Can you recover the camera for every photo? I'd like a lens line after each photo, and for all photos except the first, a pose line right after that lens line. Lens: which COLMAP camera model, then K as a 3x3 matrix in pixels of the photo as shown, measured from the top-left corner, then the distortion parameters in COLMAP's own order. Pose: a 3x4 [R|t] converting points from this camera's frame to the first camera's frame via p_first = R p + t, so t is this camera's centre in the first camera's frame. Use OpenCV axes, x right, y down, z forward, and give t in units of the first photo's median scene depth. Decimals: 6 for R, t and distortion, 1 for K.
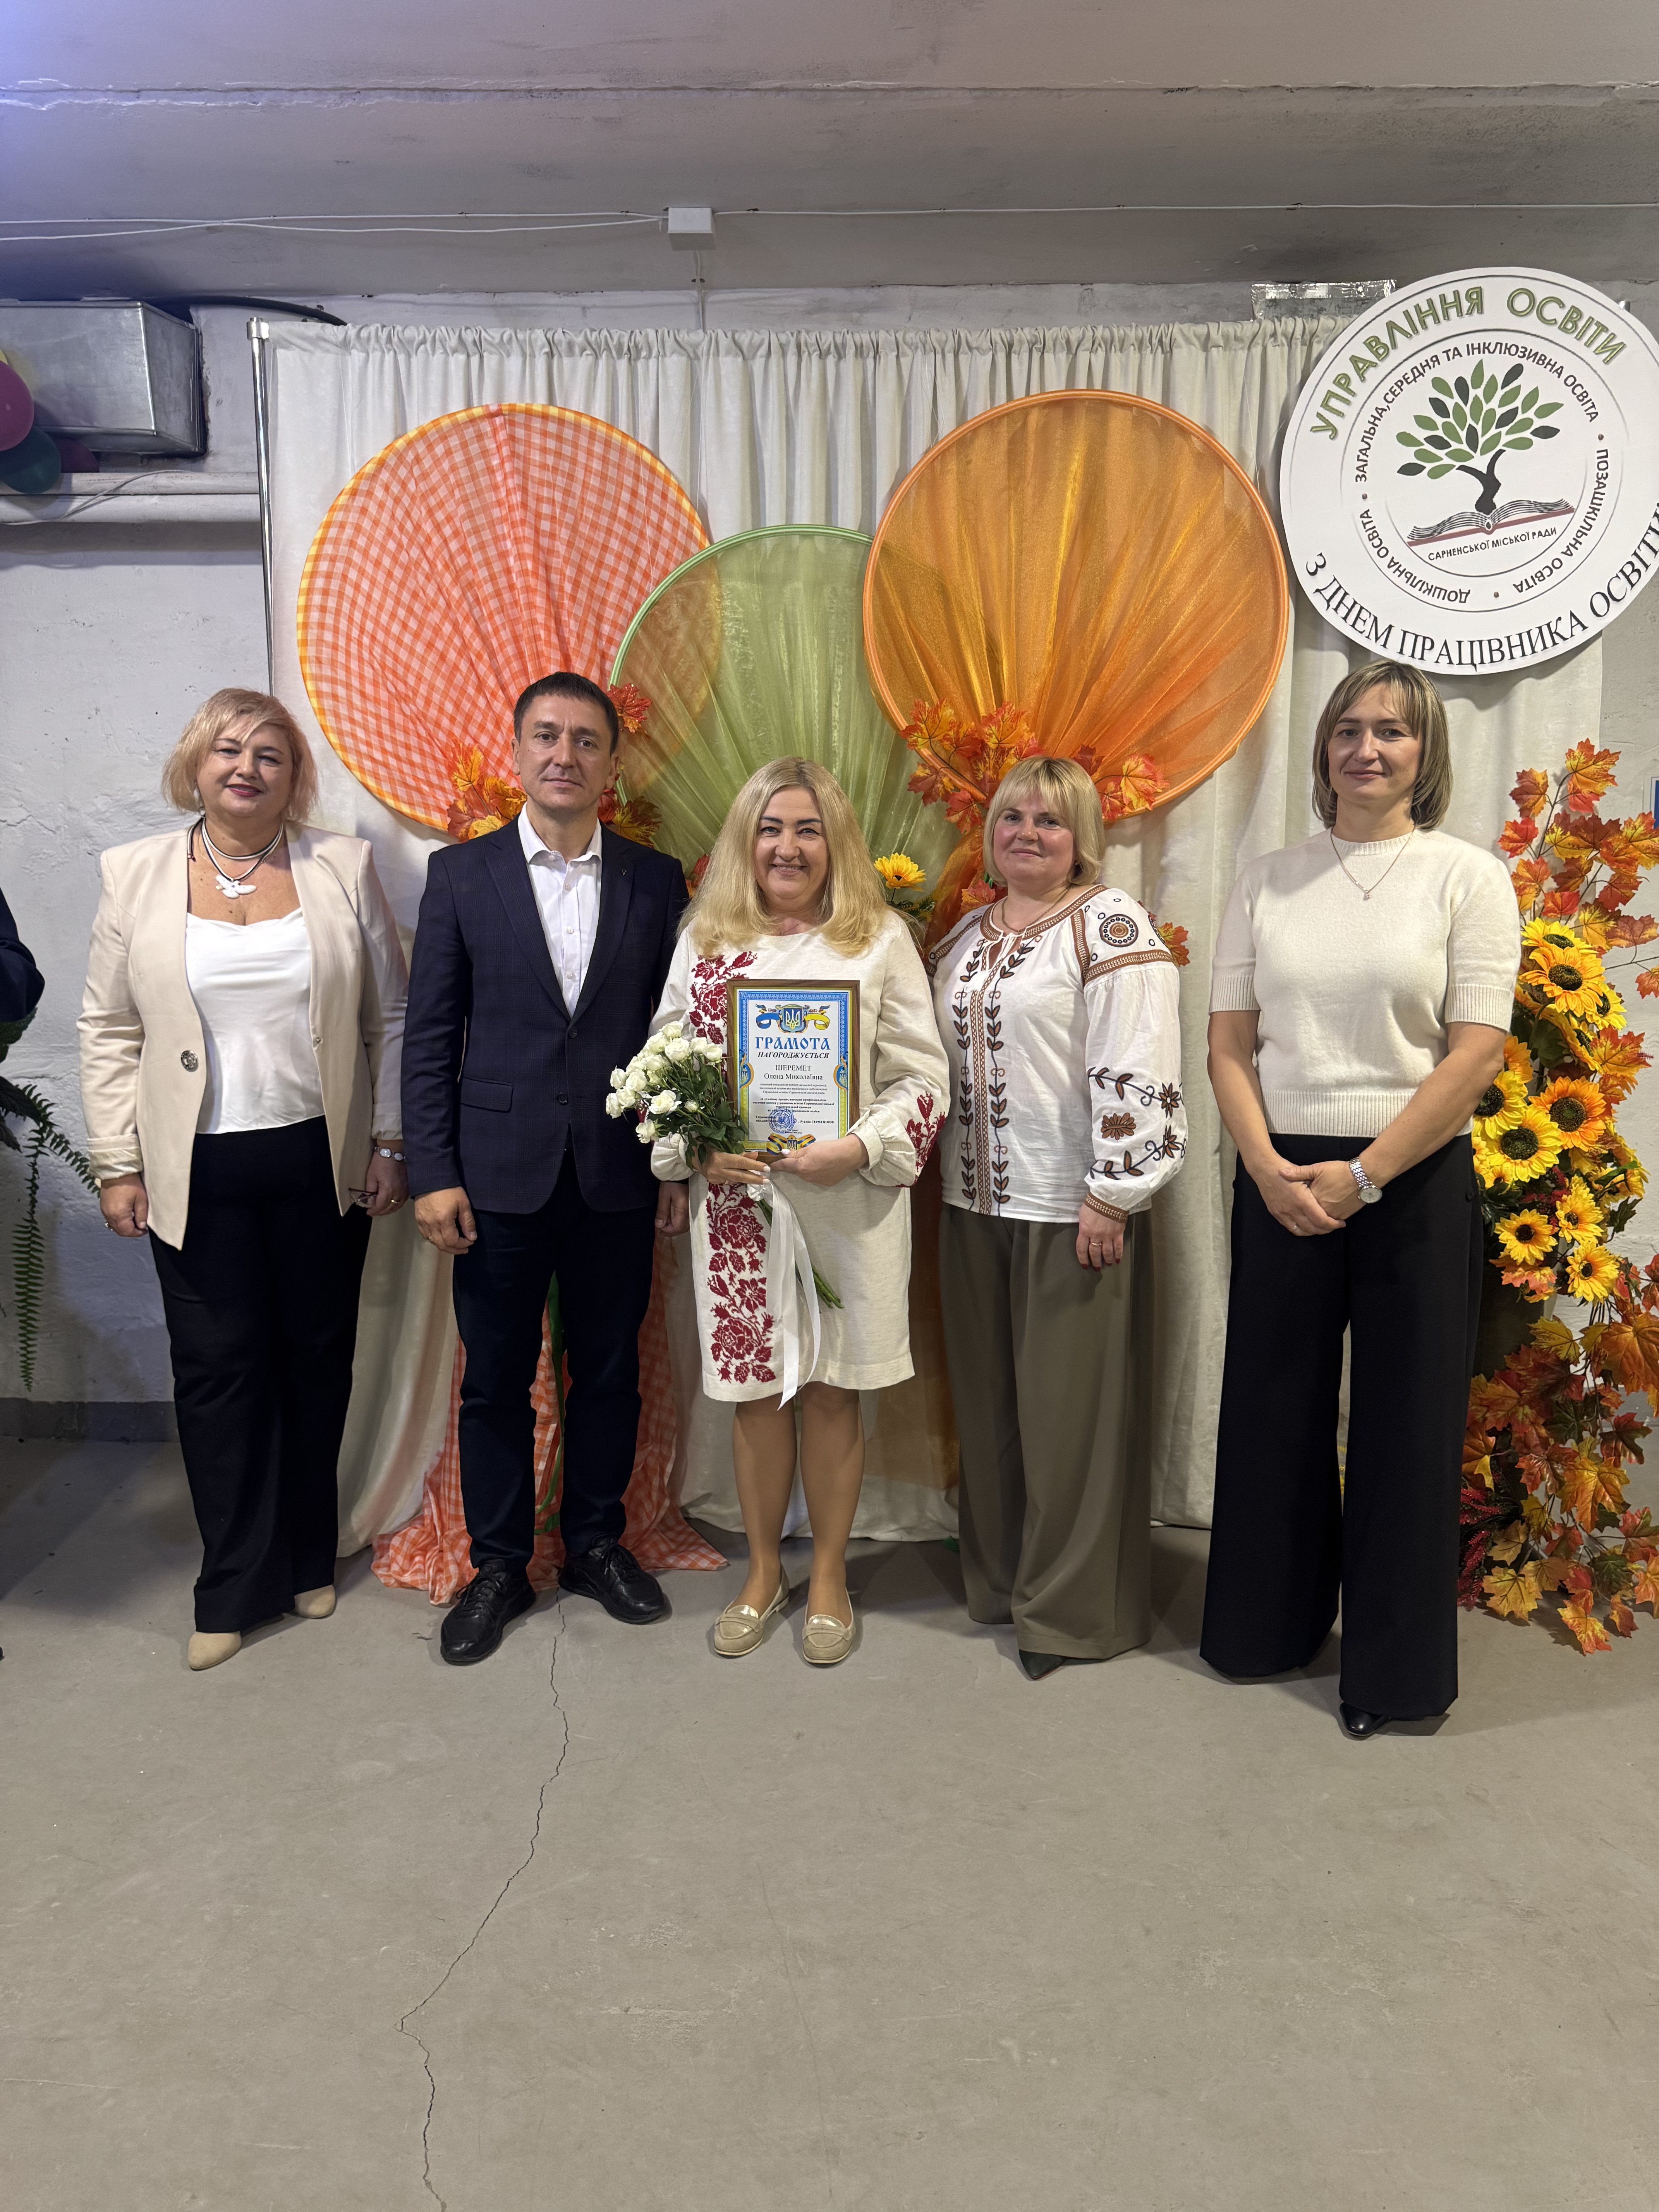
lens RADIAL K [[1533.4, 0, 831.5], [0, 1533.4, 1115.7], [0, 0, 1]] dist [0.056940, -0.095373]
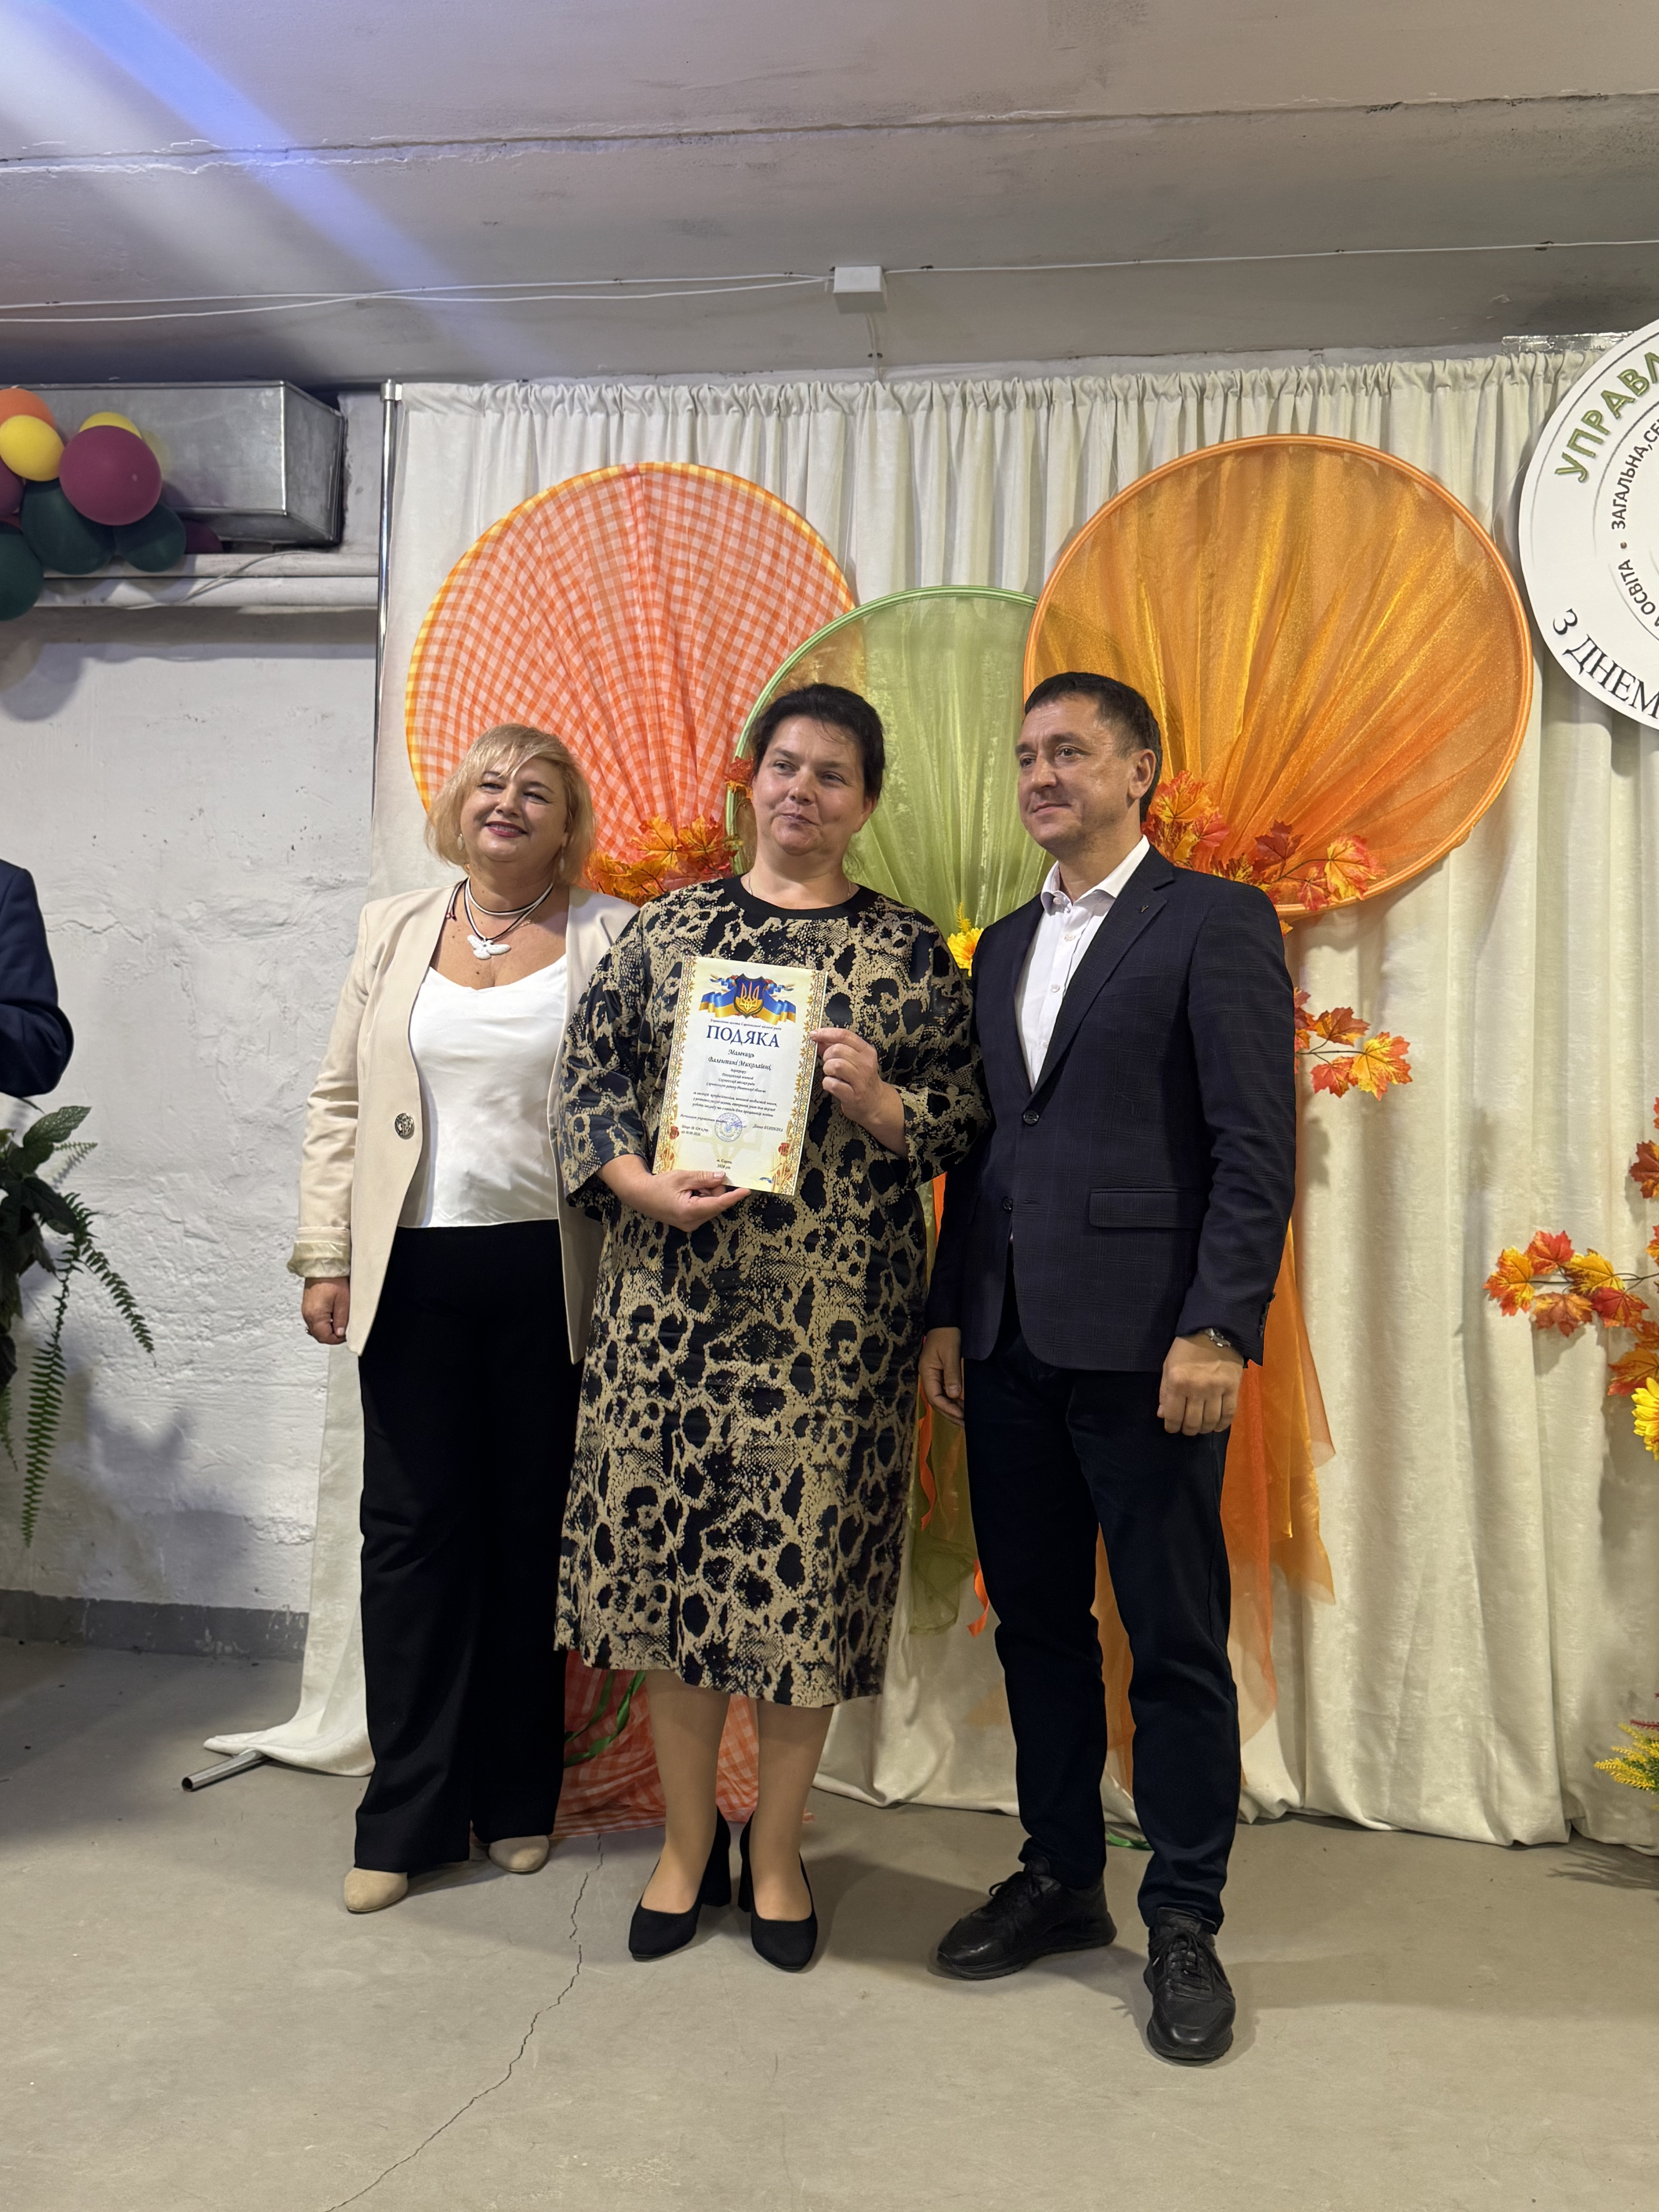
lens RADIAL K [[1918.7, 0, 834.1], [0, 1918.7, 1119.4], [0, 0, 1]] dist [0.097483, -0.194740]
pose [[0.989249, 0.031026, -0.142915, 0.078013], [-0.055640, 0.983594, -0.171604, 0.114467], [0.135246, 0.177711, 0.974745, -0.039097]]
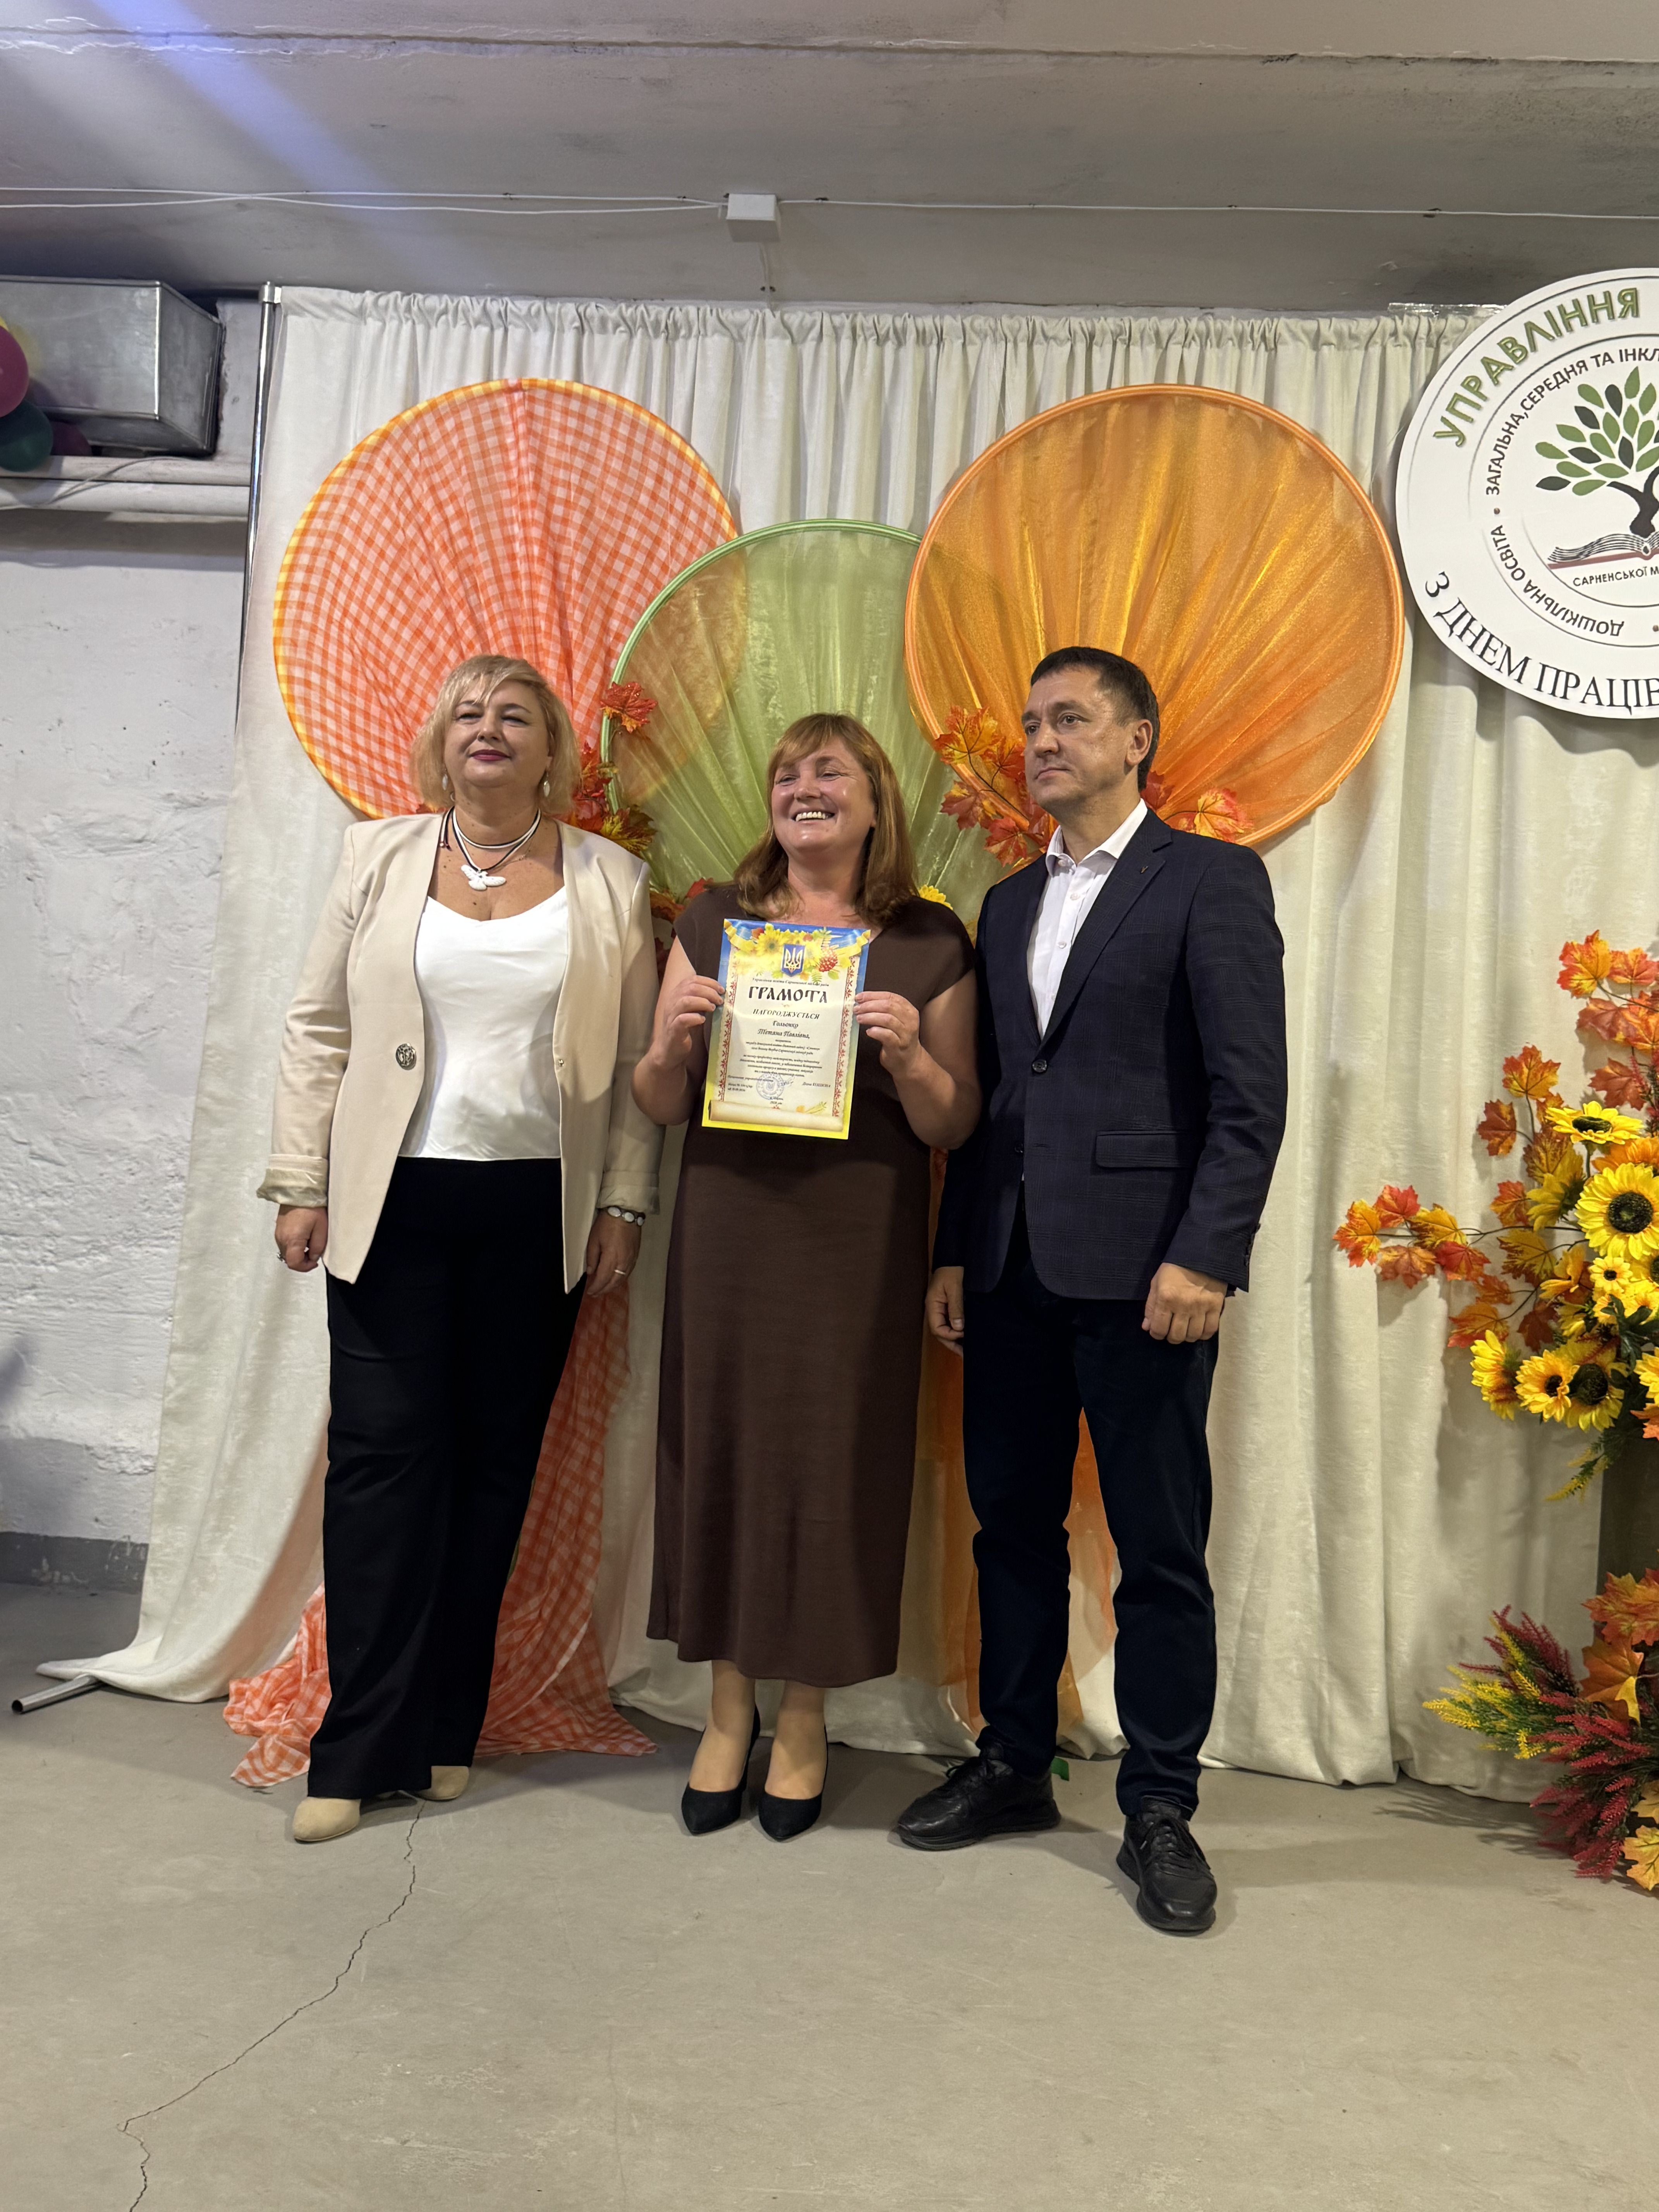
lens RADIAL K [[1918.7, 0, 823.3], [0, 1918.7, 1125.2], [0, 0, 1]] dist [0.097483, -0.194740]
pose [[0.994350, 0.065311, -0.083687, 0.084595], [-0.078082, 0.984060, -0.159778, 0.135699], [0.071918, 0.165410, 0.983599, -0.031197]]
